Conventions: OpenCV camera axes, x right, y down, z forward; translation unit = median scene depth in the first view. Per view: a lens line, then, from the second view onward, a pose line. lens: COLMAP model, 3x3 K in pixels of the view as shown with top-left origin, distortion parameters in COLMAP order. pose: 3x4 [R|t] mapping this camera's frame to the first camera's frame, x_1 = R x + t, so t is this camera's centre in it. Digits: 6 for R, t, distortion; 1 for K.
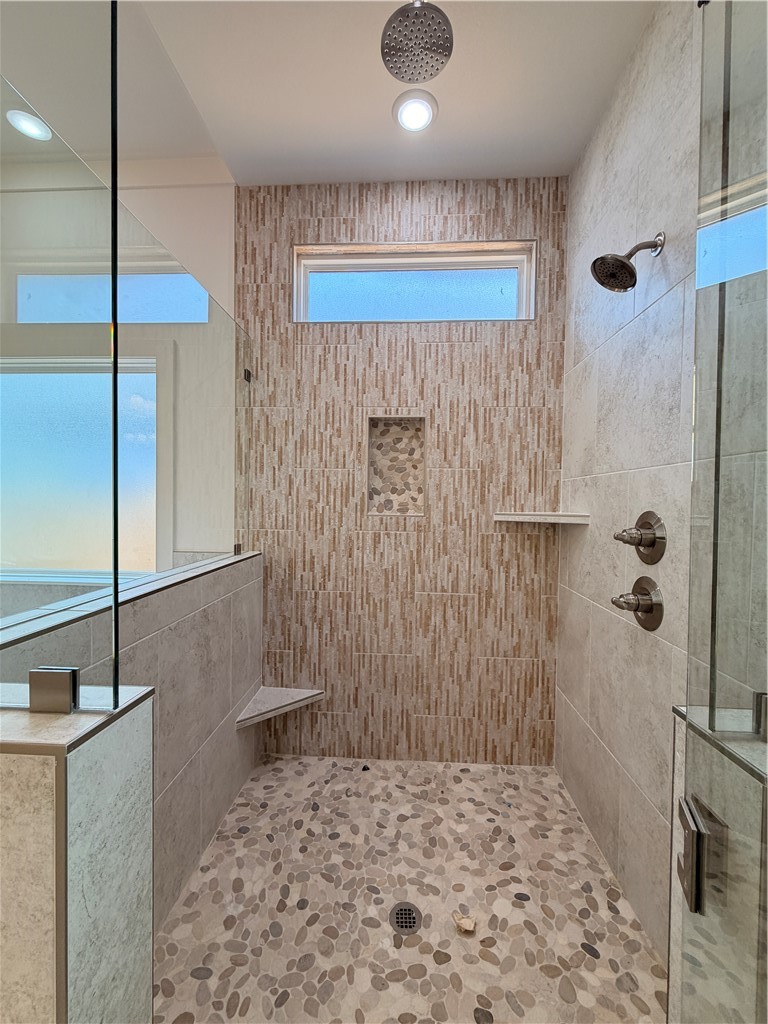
lens RADIAL K [[411.5, 0, 384.0], [0, 411.5, 512.0], [0, 0, 1]] dist [0.000291, -0.000151]
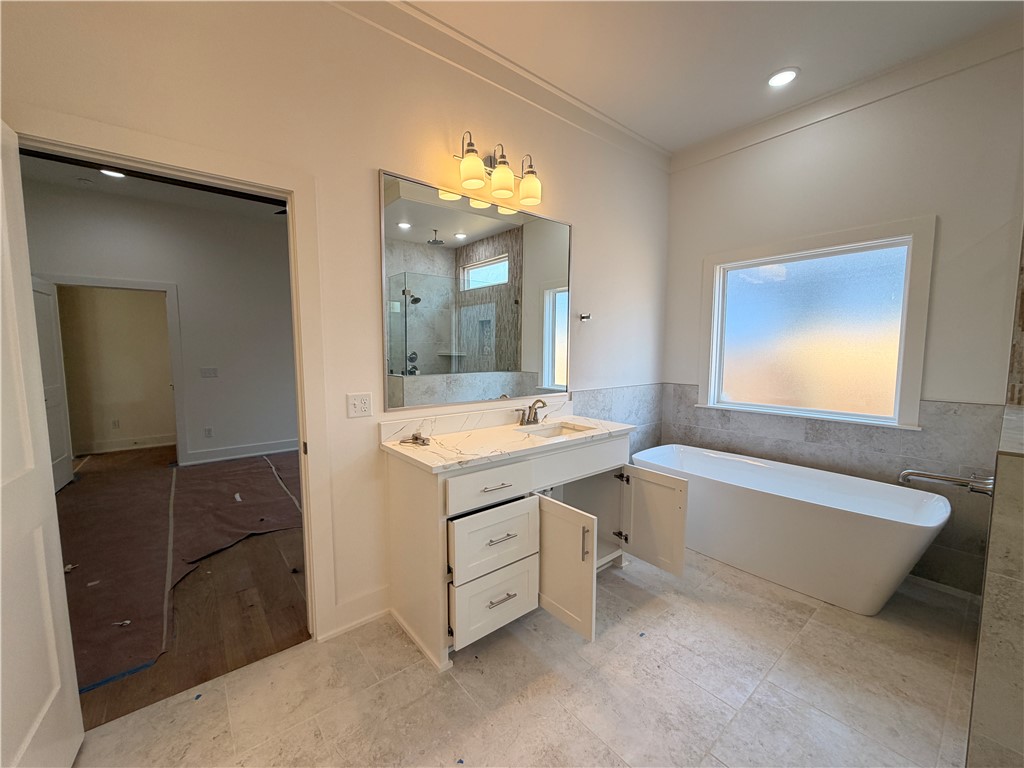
lens RADIAL K [[408.1, 0, 510.7], [0, 408.1, 385.5], [0, 0, 1]] dist [0.000995, -0.000059]
pose [[0.671776, 0.050207, -0.739051, 2.074662], [-0.008585, 0.998161, 0.060006, -0.043133], [0.740705, -0.033966, 0.670972, -0.597349]]
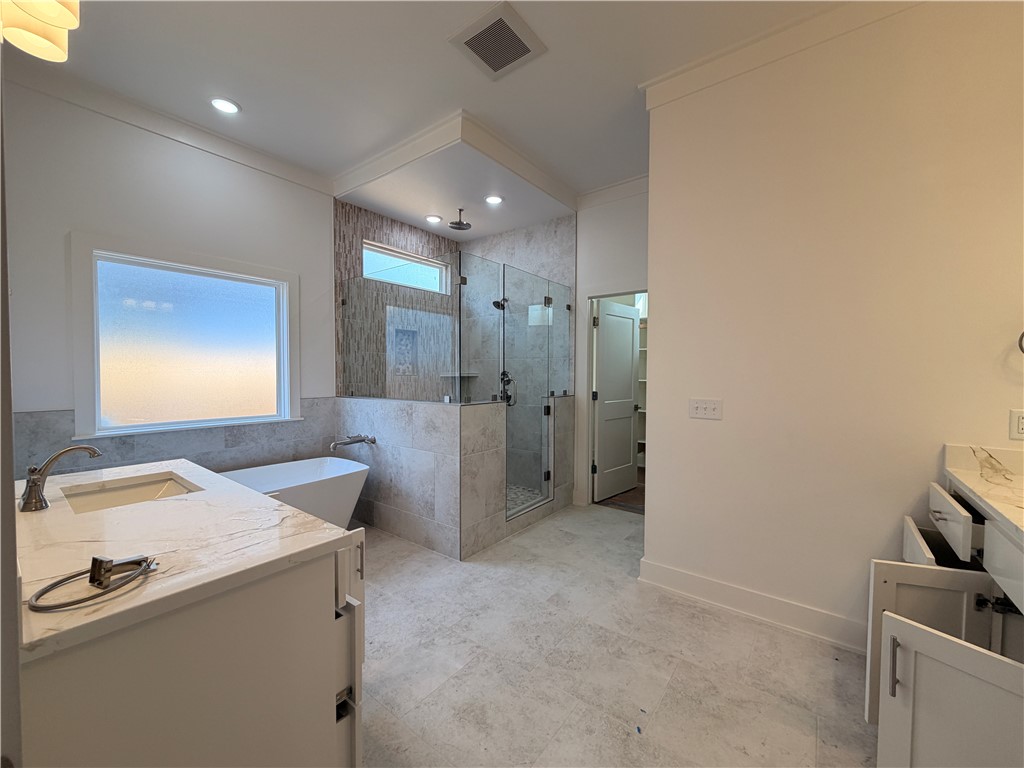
lens RADIAL K [[408.1, 0, 510.7], [0, 408.1, 385.5], [0, 0, 1]] dist [0.000995, -0.000059]
pose [[0.565617, -0.038238, 0.823781, -1.450155], [0.022664, 0.999268, 0.030823, 0.009601], [-0.824357, 0.001236, 0.566069, -0.683902]]
